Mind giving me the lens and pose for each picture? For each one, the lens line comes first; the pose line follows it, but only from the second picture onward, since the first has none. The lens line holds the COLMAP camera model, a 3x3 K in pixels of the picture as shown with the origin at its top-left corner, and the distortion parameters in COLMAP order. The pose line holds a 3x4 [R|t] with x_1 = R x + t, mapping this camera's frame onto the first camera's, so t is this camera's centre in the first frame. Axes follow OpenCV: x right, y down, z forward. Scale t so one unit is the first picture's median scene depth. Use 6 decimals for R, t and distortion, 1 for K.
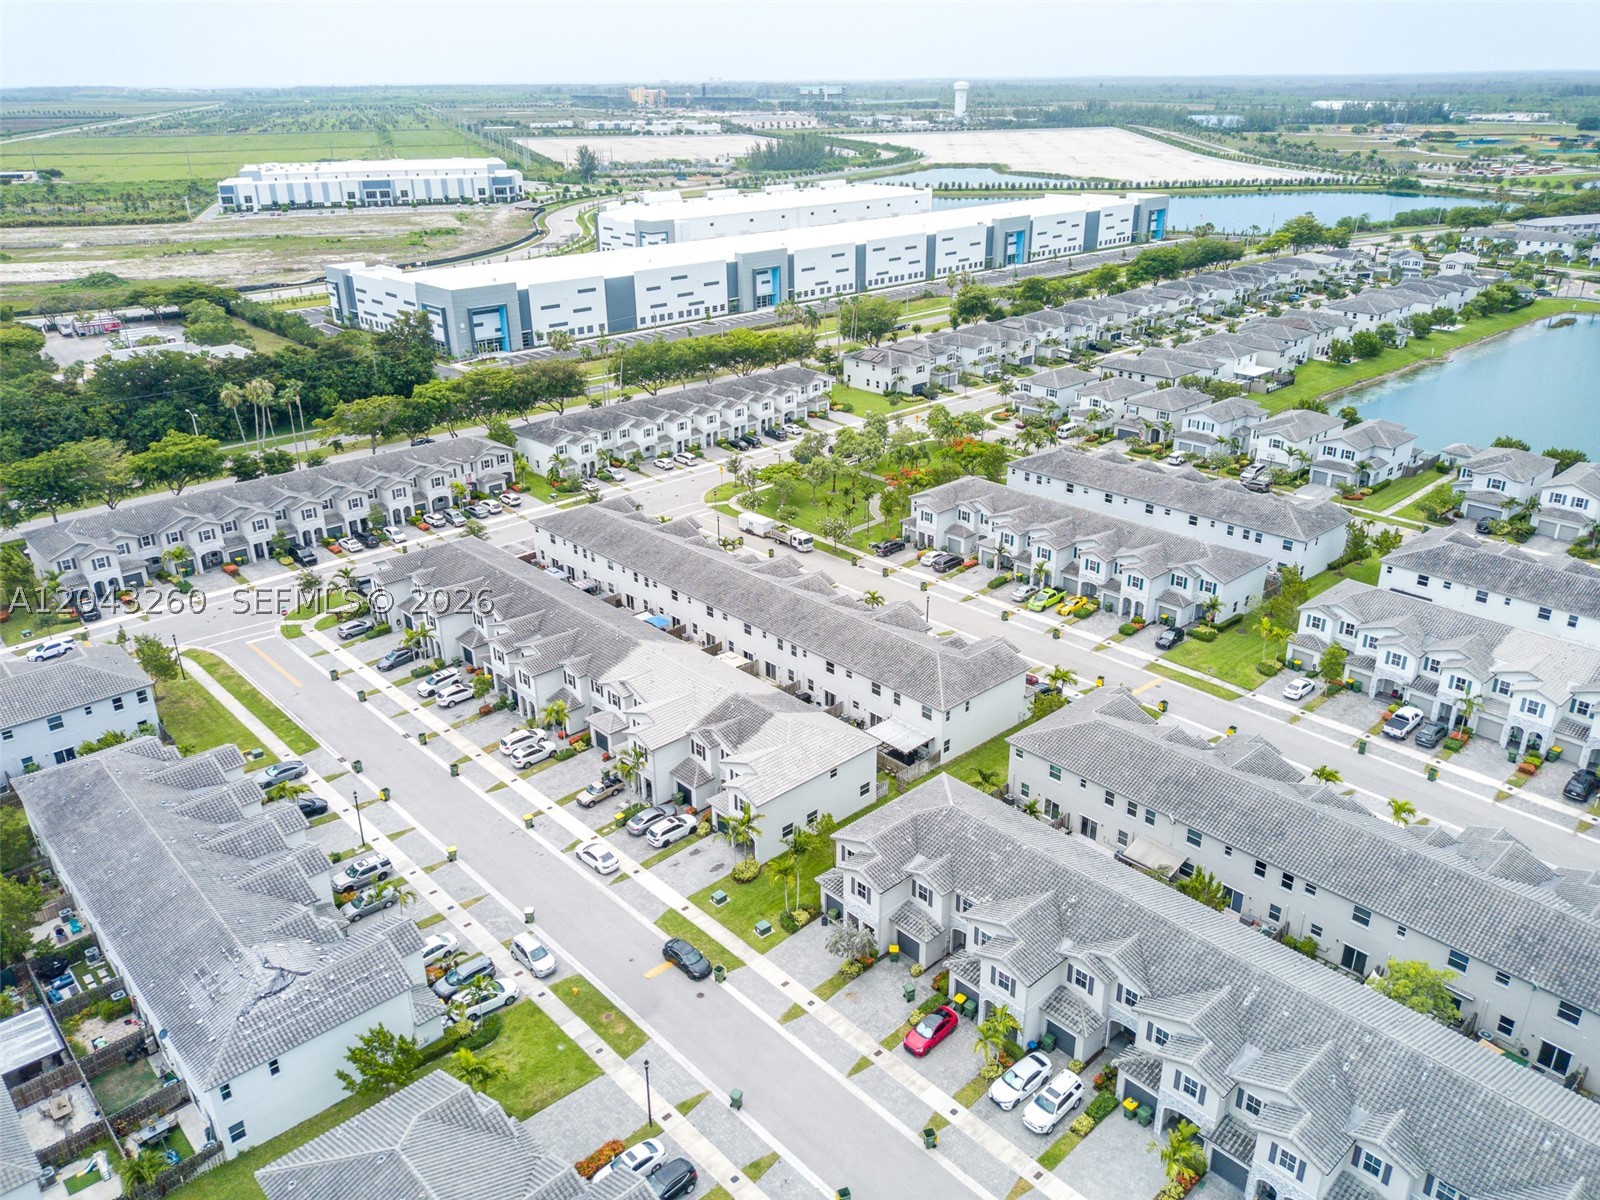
lens RADIAL K [[1199.6, 0, 799.7], [0, 1199.6, 590.7], [0, 0, 1]] dist [0.080629, -0.111089]
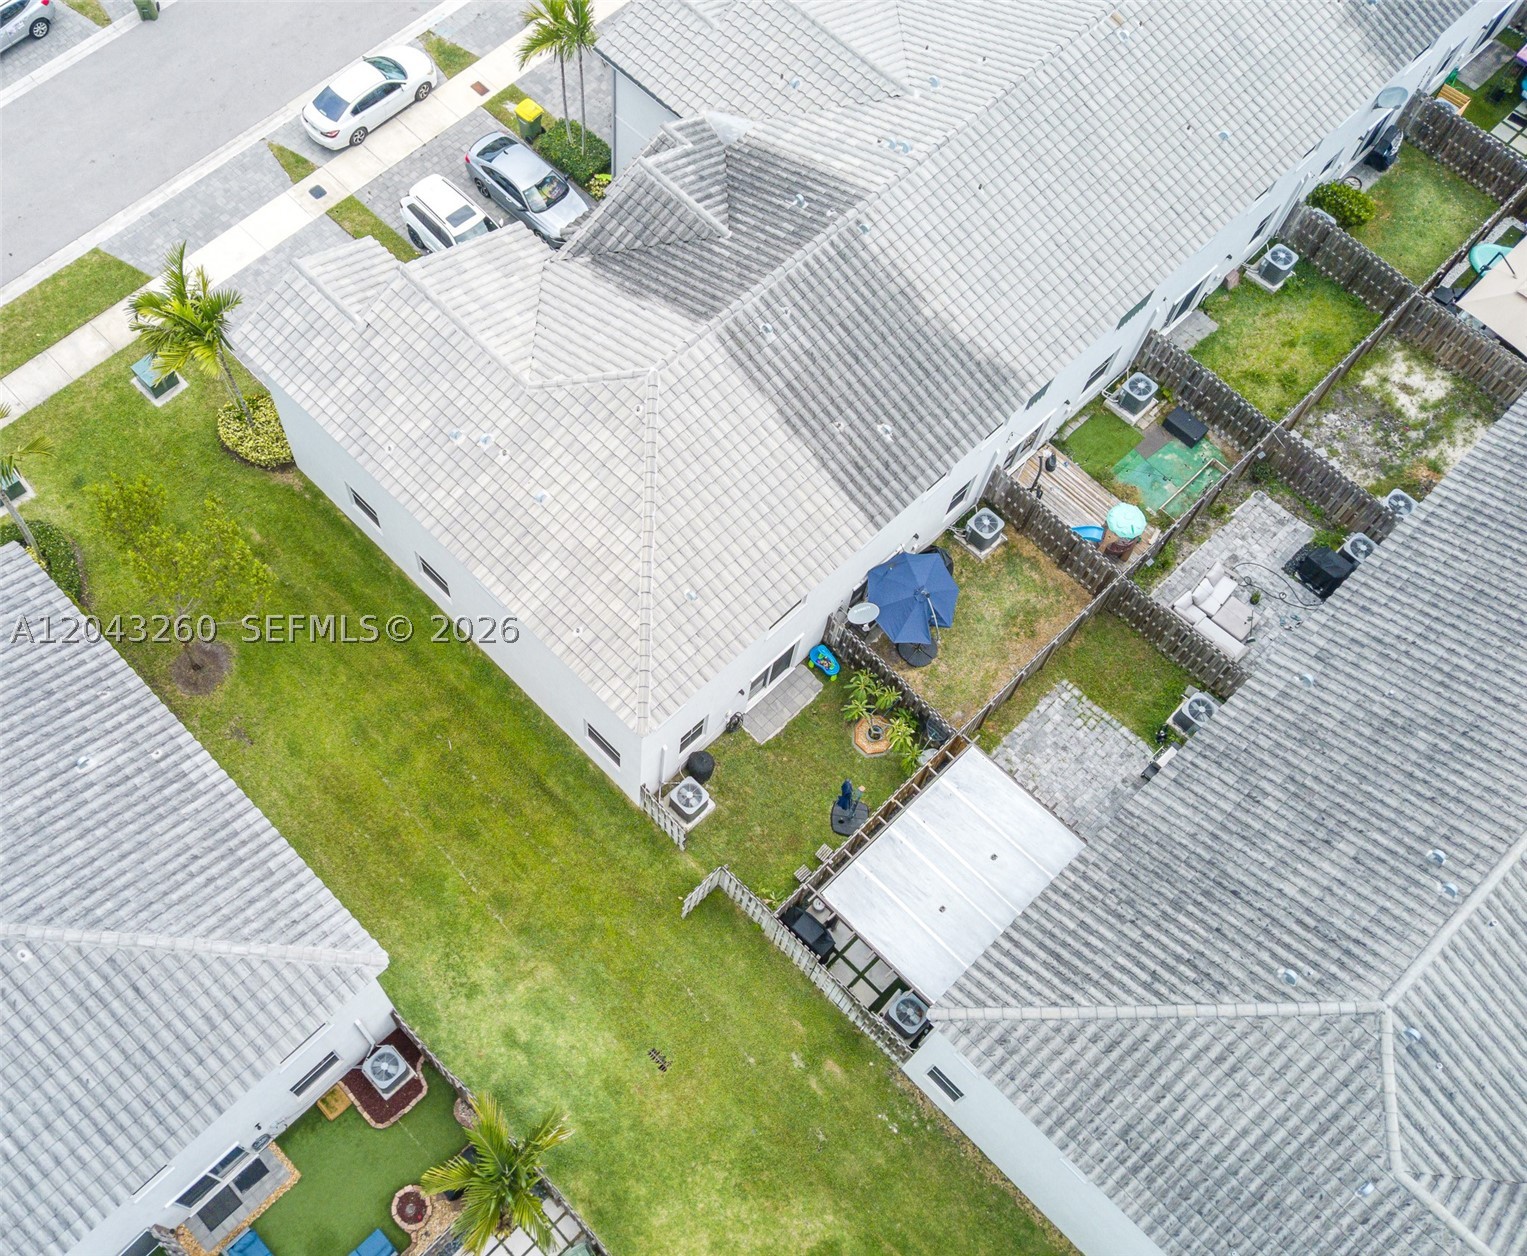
lens RADIAL K [[1525.7, 0, 632.4], [0, 1525.7, 643.0], [0, 0, 1]] dist [0.031082, 0.000000]
pose [[0.013455, 0.908799, -0.417018, 0.133852], [-0.400411, 0.387053, 0.830578, -0.102756], [0.916237, 0.155803, 0.369101, 0.653866]]
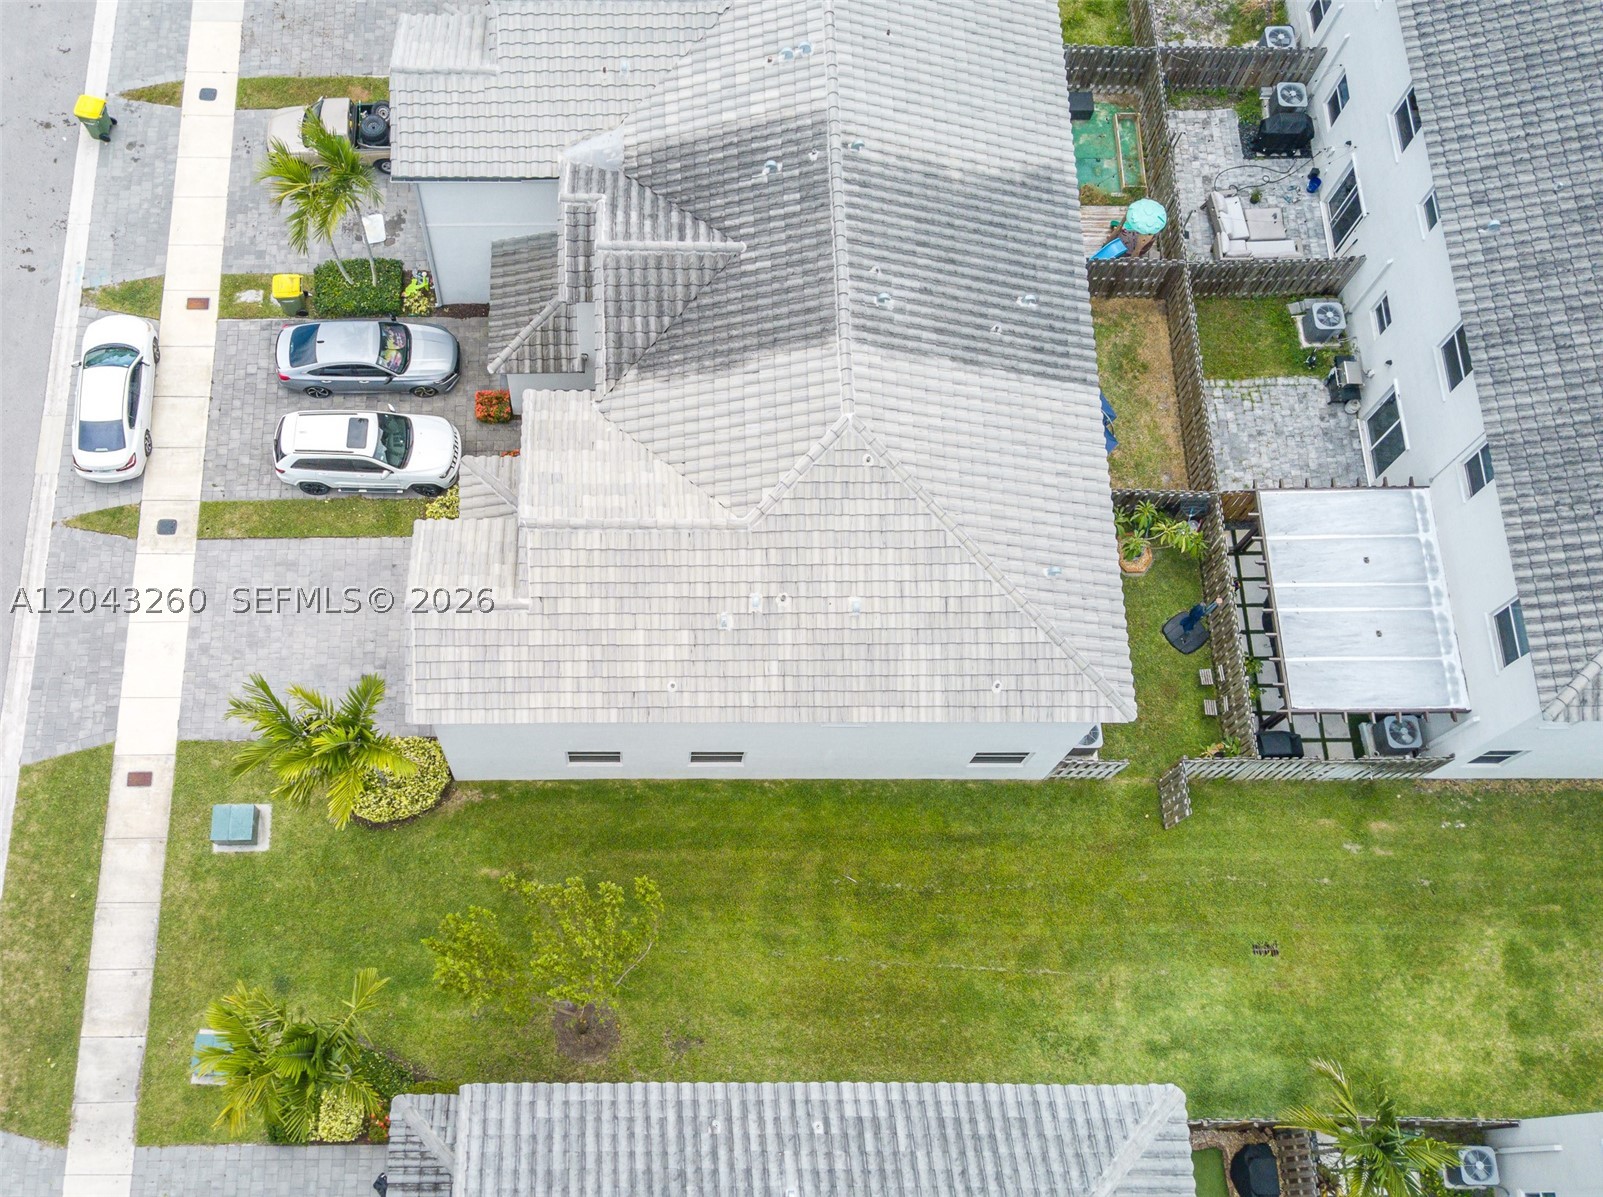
lens RADIAL K [[1609.4, 0, 625.7], [0, 1609.4, 625.6], [0, 0, 1]] dist [0.009349, 0.000000]
pose [[0.734428, 0.639700, -0.226713, 0.041101], [-0.268884, 0.580966, 0.768232, -0.068288], [0.623151, -0.503252, 0.598683, 0.569668]]
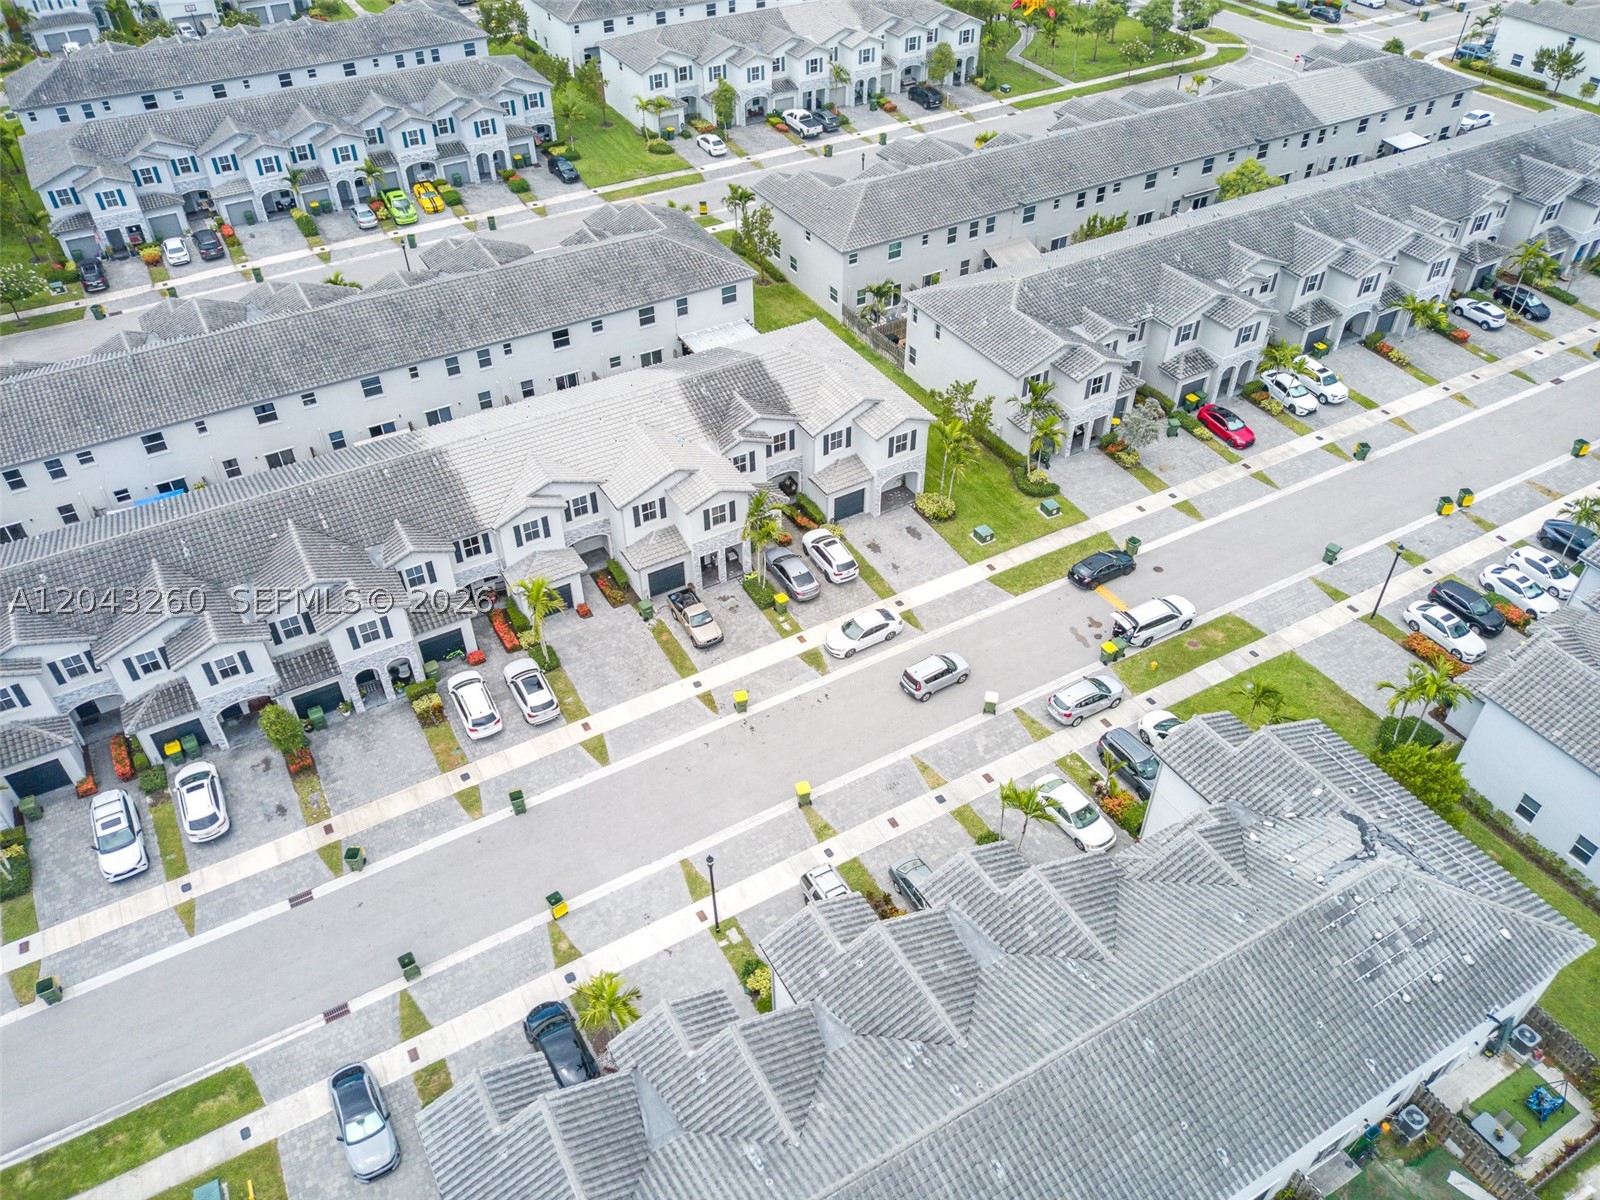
lens RADIAL K [[1199.6, 0, 803.7], [0, 1199.6, 601.5], [0, 0, 1]] dist [0.080629, -0.111089]
pose [[0.221558, -0.630072, 0.744259, -0.468937], [0.383460, 0.758034, 0.527581, -0.112338], [-0.896588, 0.168504, 0.409556, 0.532453]]
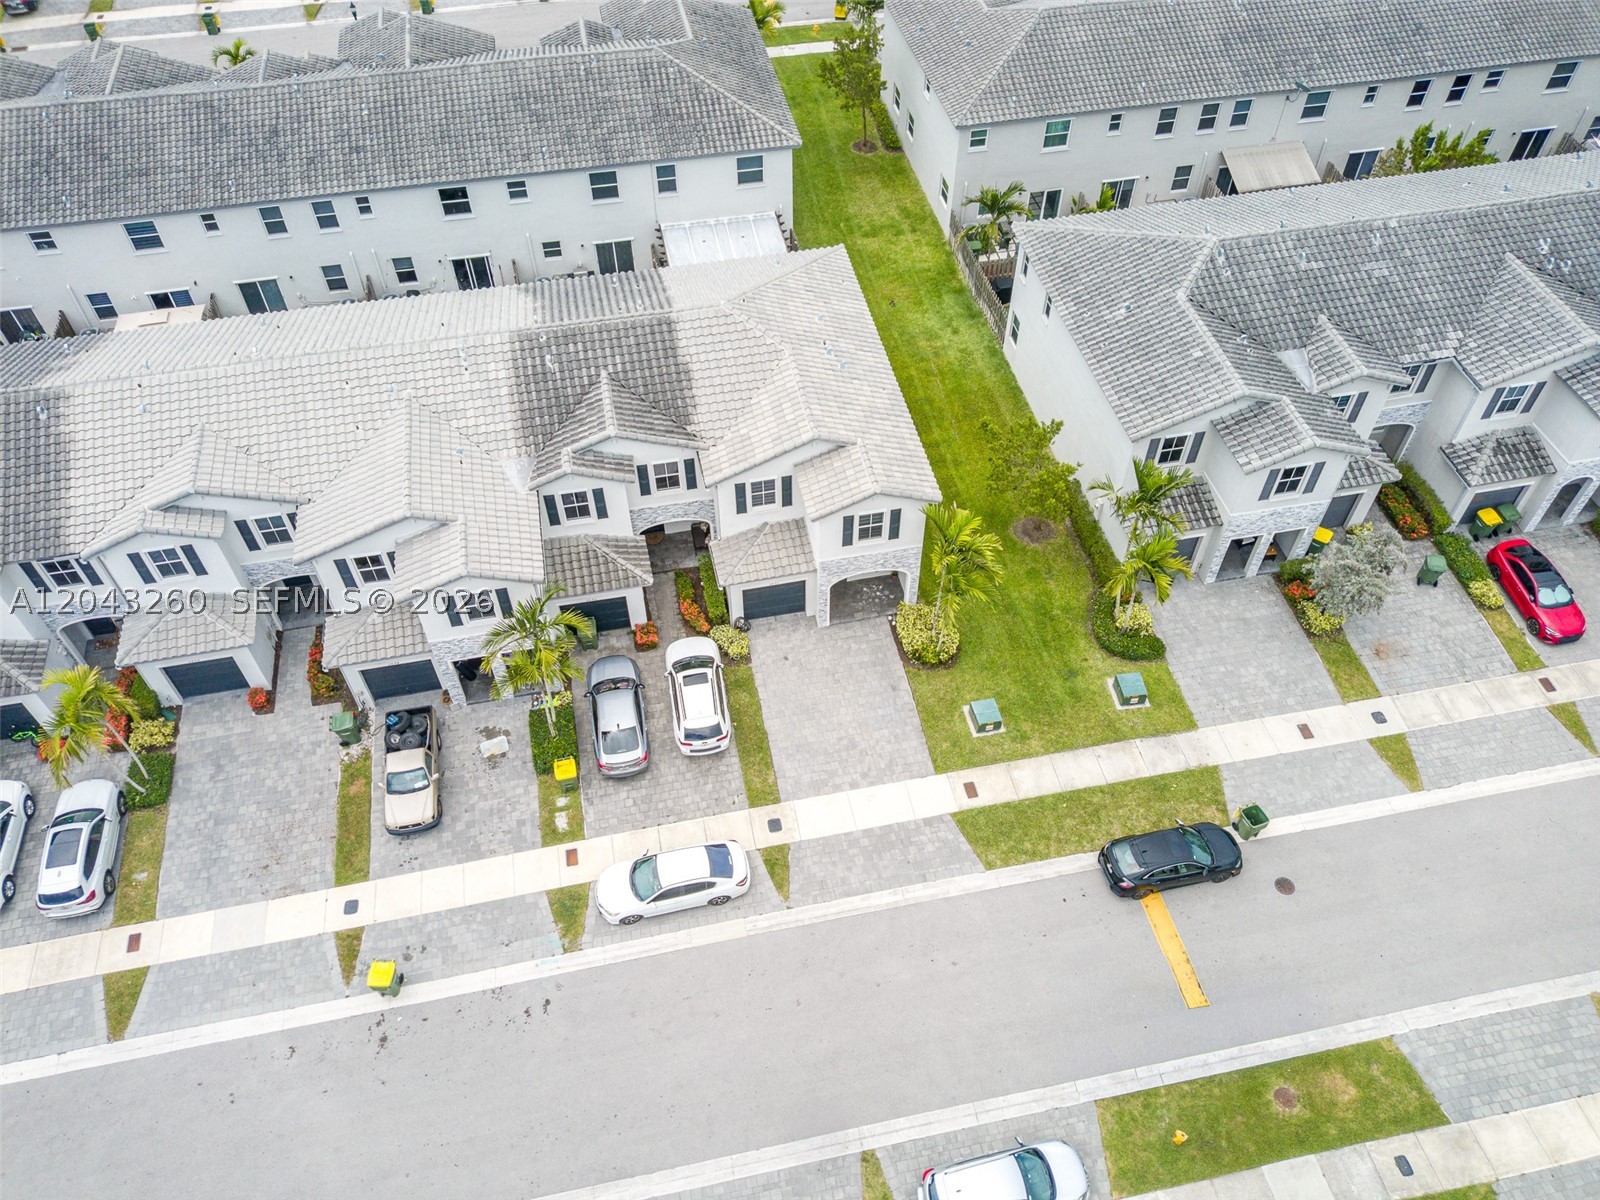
lens RADIAL K [[1206.6, 0, 804.9], [0, 1206.6, 604.4], [0, 0, 1]] dist [0.055731, -0.068924]
pose [[0.516163, -0.648279, 0.559741, -0.211798], [0.331718, 0.753835, 0.567182, -0.027903], [-0.789645, -0.107082, 0.604148, 0.533377]]
